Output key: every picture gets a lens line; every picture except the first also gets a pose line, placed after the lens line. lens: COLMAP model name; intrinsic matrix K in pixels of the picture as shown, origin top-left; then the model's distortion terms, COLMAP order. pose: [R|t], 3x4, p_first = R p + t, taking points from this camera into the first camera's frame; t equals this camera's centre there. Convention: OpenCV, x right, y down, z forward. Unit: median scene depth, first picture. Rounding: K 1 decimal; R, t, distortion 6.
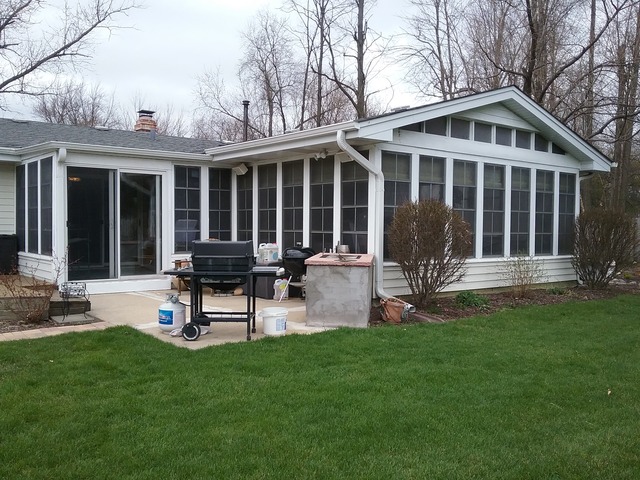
lens RADIAL K [[598.4, 0, 322.3], [0, 598.4, 243.0], [0, 0, 1]] dist [0.087981, -0.214873]
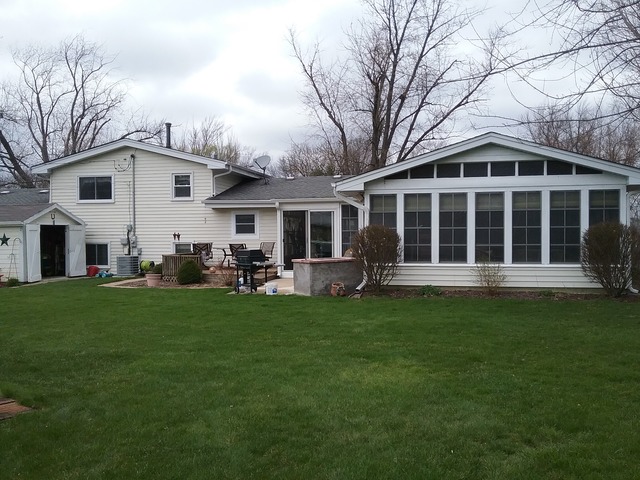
lens RADIAL K [[598.4, 0, 322.3], [0, 598.4, 243.0], [0, 0, 1]] dist [0.087981, -0.214873]
pose [[0.619494, -0.002094, -0.784998, 1.107152], [-0.006101, 0.999953, -0.007483, -0.009443], [0.784977, 0.009425, 0.619453, -0.088013]]
